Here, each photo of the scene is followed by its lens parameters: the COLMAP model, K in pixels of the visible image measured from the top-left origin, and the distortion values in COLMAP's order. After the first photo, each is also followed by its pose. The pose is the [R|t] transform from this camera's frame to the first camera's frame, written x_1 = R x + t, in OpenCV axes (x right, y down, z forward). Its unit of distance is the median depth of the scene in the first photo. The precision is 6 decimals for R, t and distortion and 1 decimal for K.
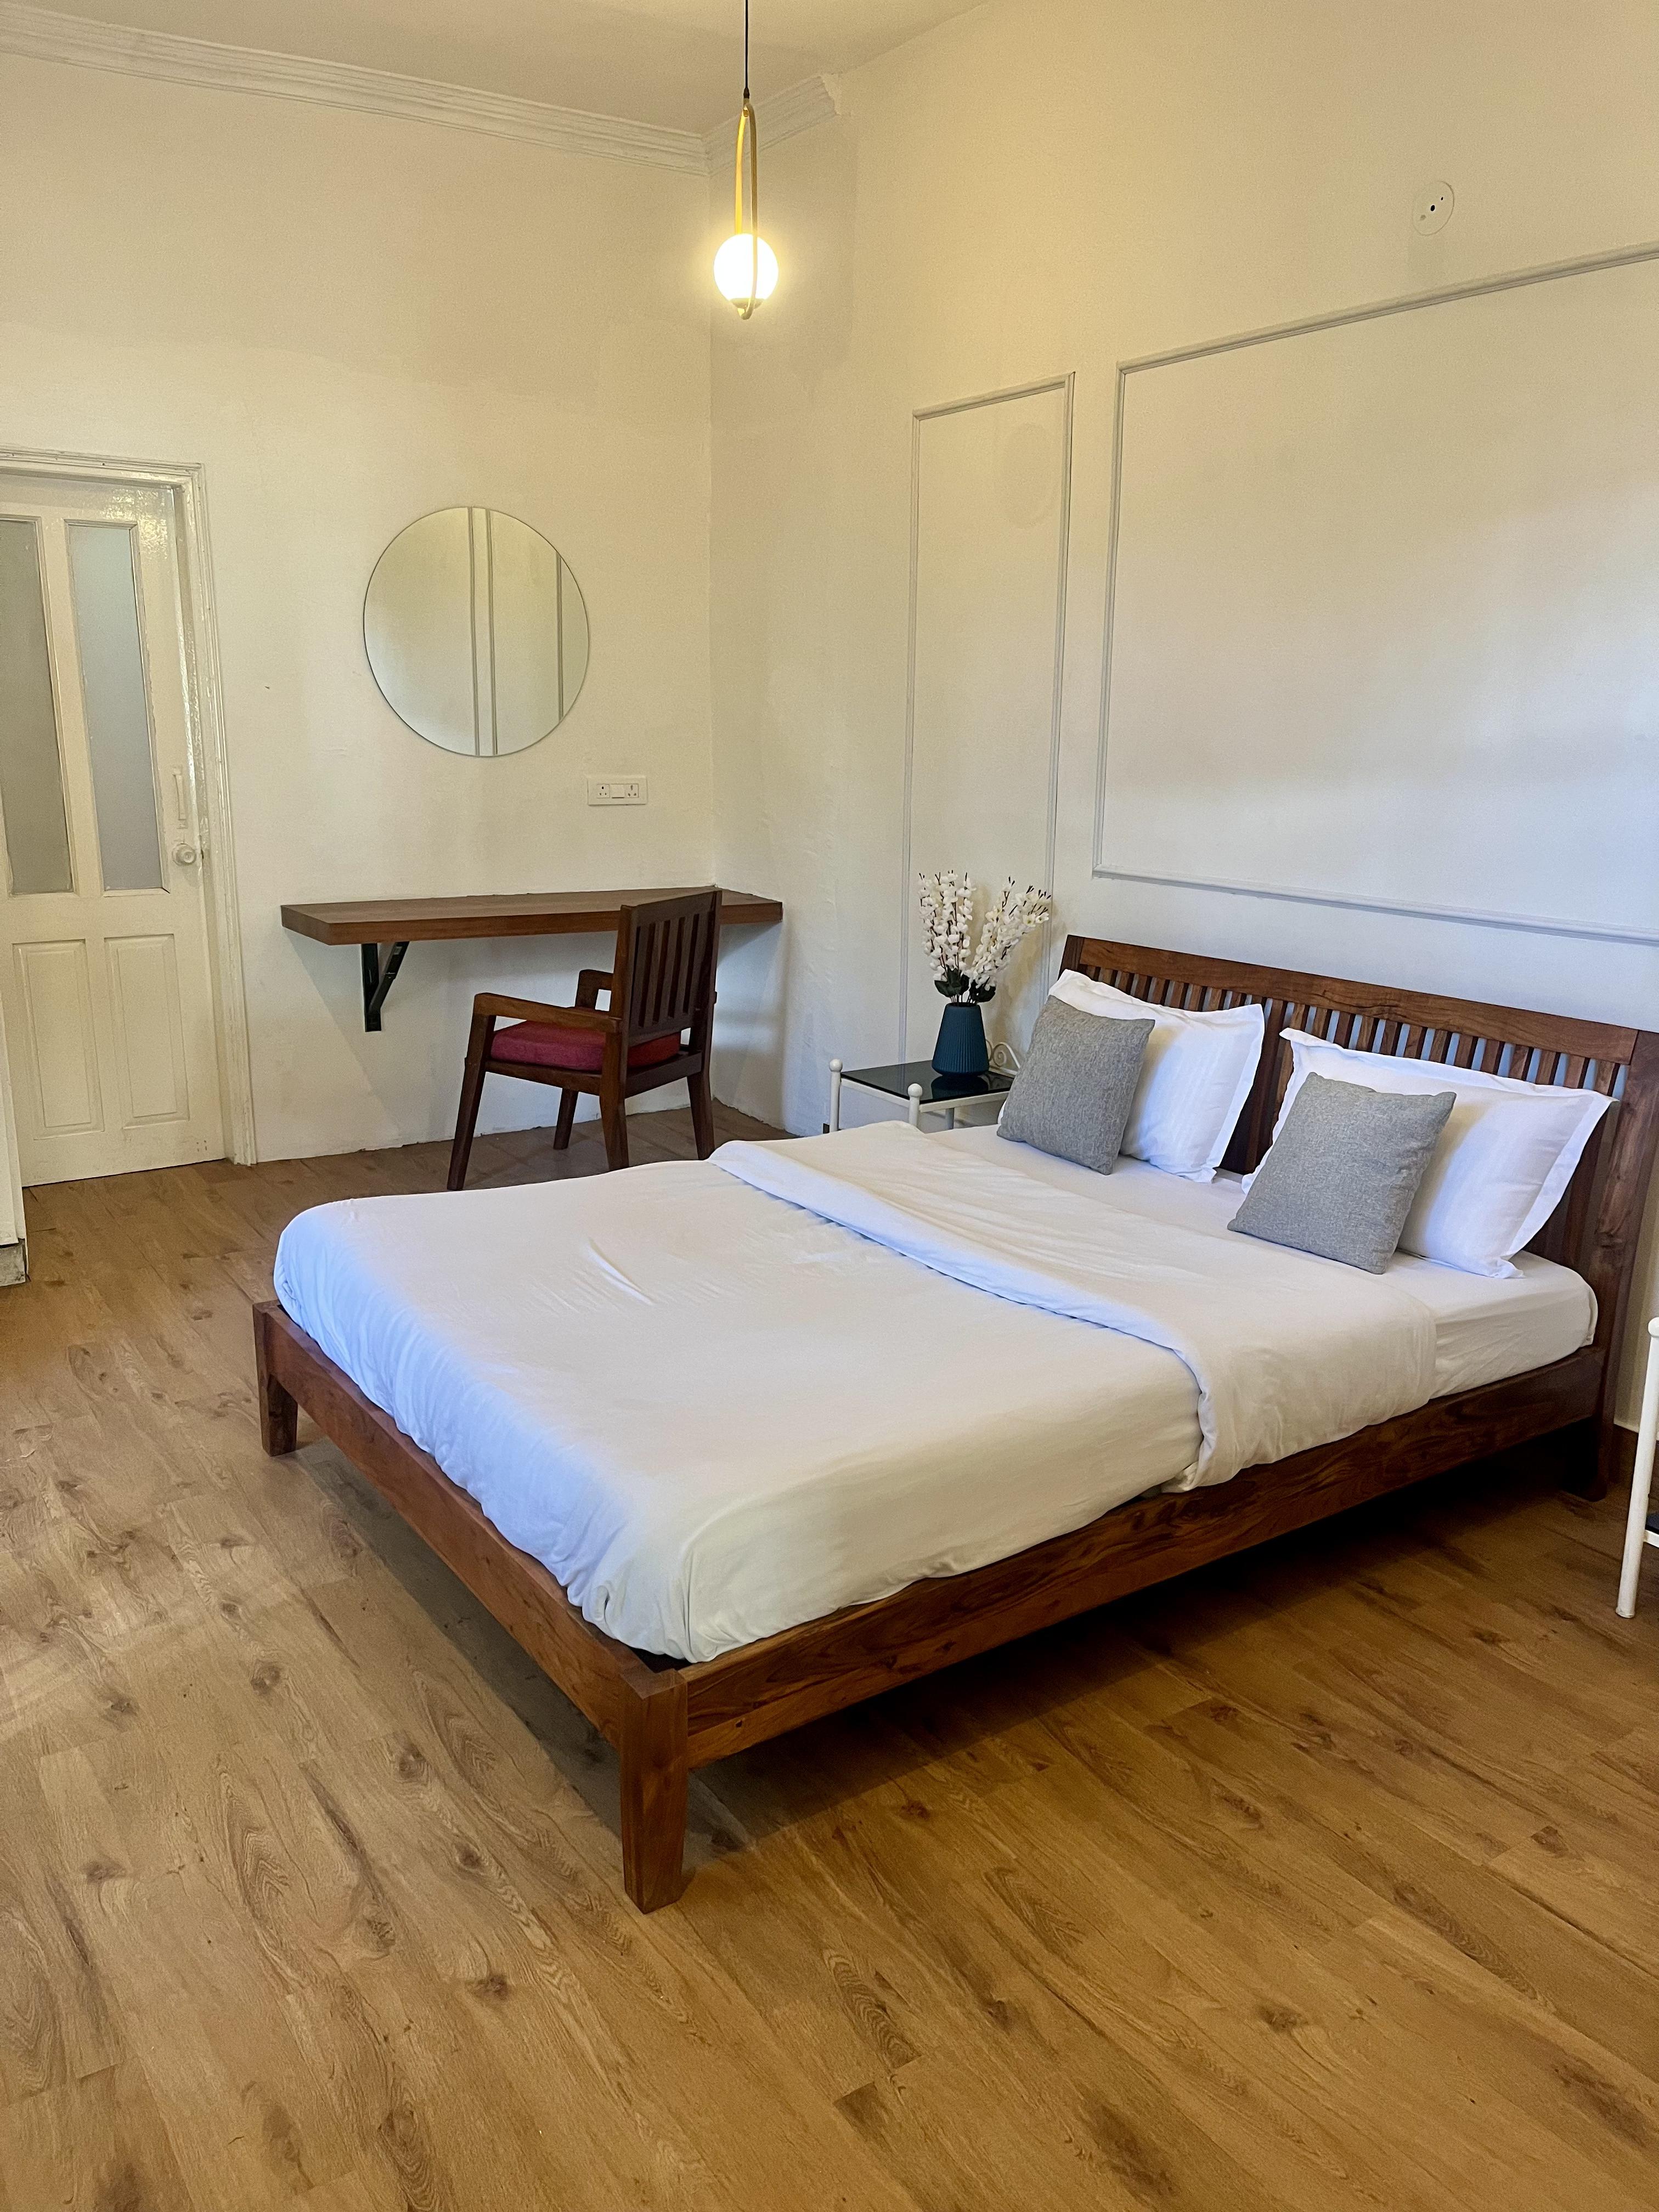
lens RADIAL K [[1676.6, 0, 829.5], [0, 1676.6, 1106.0], [0, 0, 1]] dist [0.096516, -0.164788]
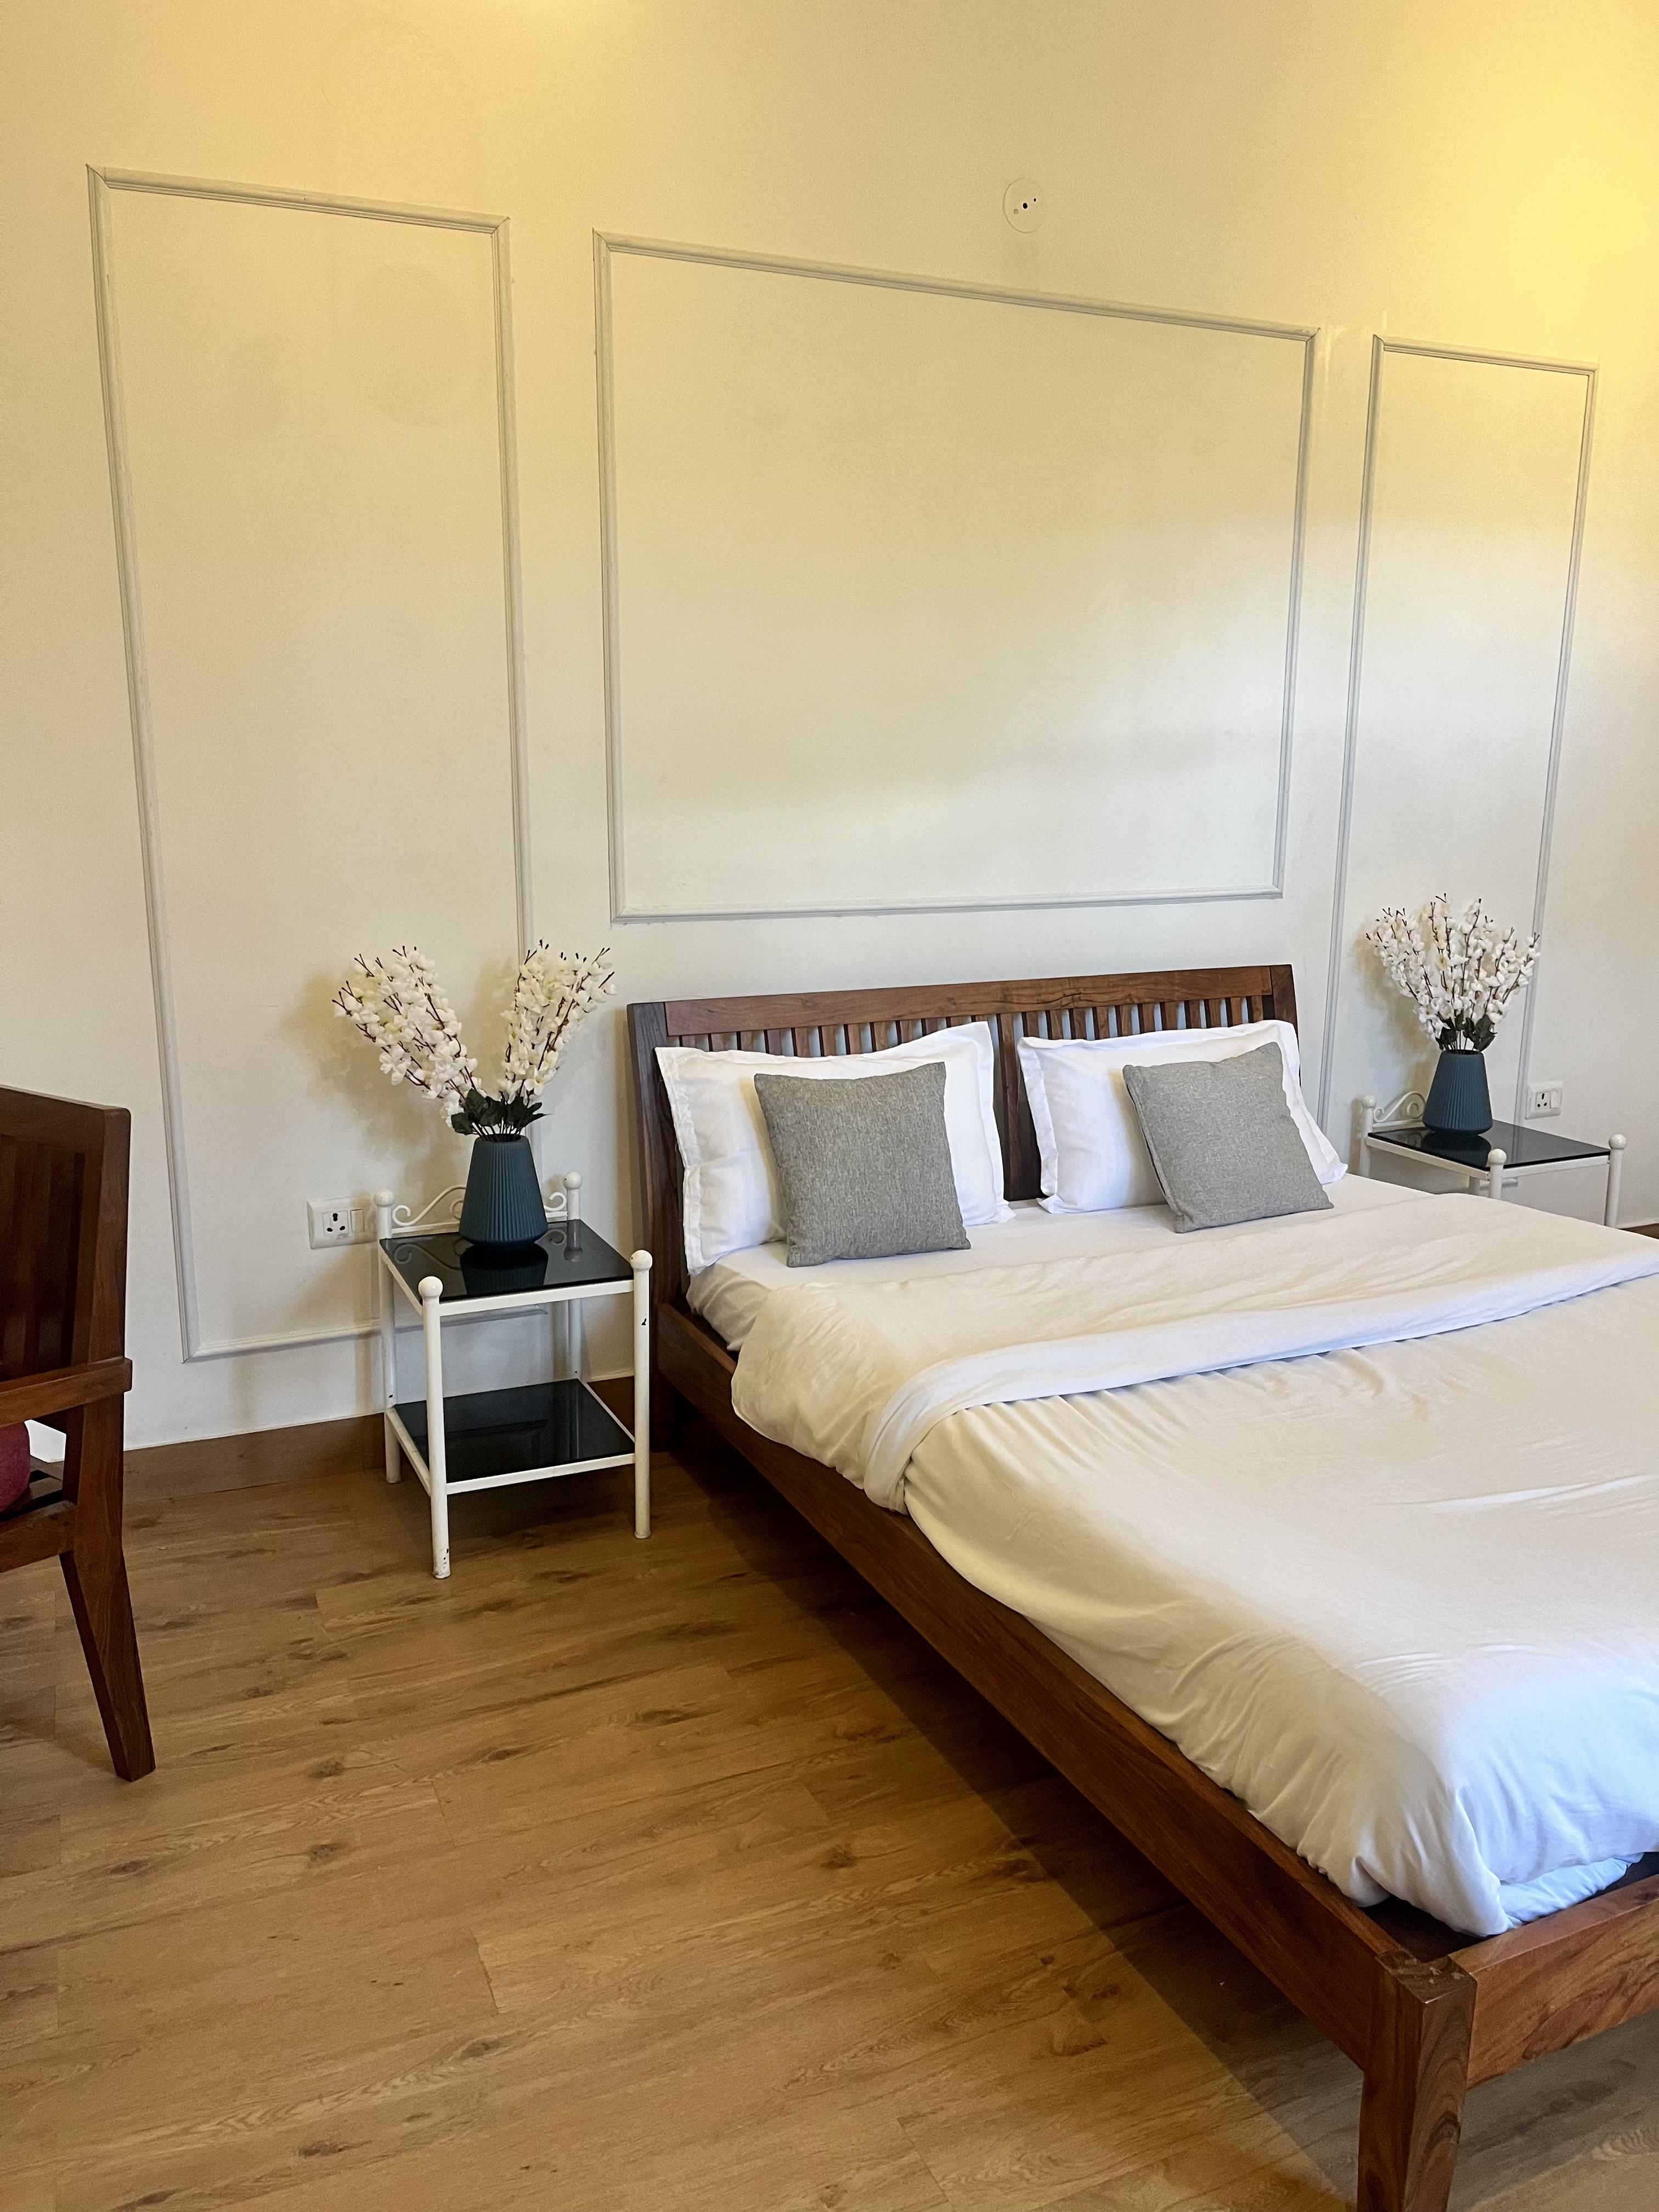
lens RADIAL K [[1676.6, 0, 829.5], [0, 1676.6, 1106.0], [0, 0, 1]] dist [0.096516, -0.164788]
pose [[0.150650, -0.208058, 0.966445, -1.090383], [0.223526, 0.959454, 0.171710, -0.318647], [-0.962985, 0.190157, 0.191048, 1.498656]]
